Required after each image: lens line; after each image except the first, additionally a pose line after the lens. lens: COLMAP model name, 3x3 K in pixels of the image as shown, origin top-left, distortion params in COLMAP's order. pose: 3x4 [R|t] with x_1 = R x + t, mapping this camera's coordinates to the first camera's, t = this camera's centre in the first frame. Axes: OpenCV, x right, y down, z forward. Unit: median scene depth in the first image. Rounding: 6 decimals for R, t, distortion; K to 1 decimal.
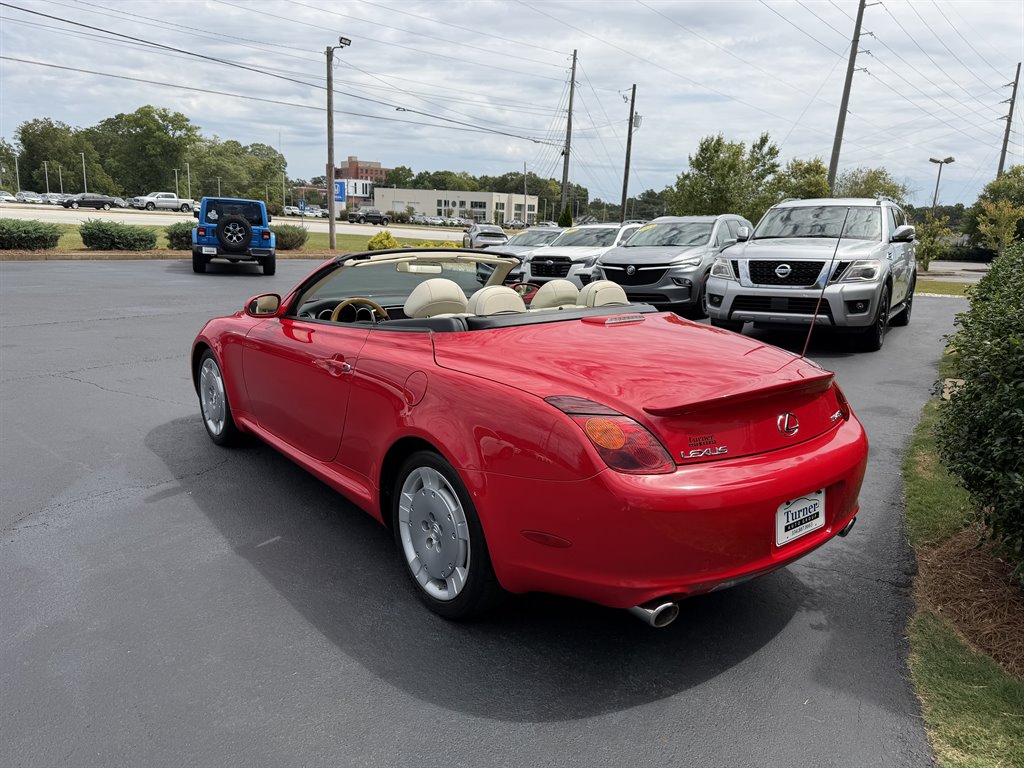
lens RADIAL K [[744.4, 0, 448.5], [0, 744.4, 386.9], [0, 0, 1]] dist [-0.001843, -0.029294]
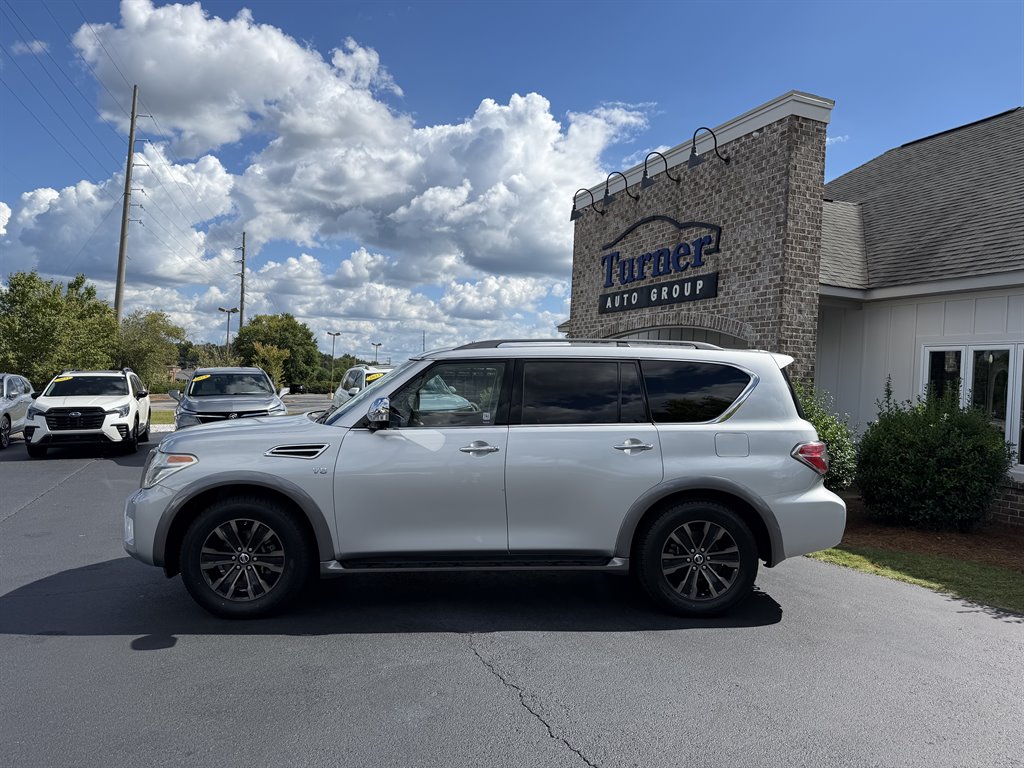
lens RADIAL K [[757.3, 0, 512.0], [0, 757.3, 384.0], [0, 0, 1]] dist [0.067019, -0.085398]
pose [[0.521357, -0.016637, 0.853177, -0.151541], [0.169754, 0.981850, -0.084587, -0.011183], [-0.836284, 0.188930, 0.514718, 0.014002]]
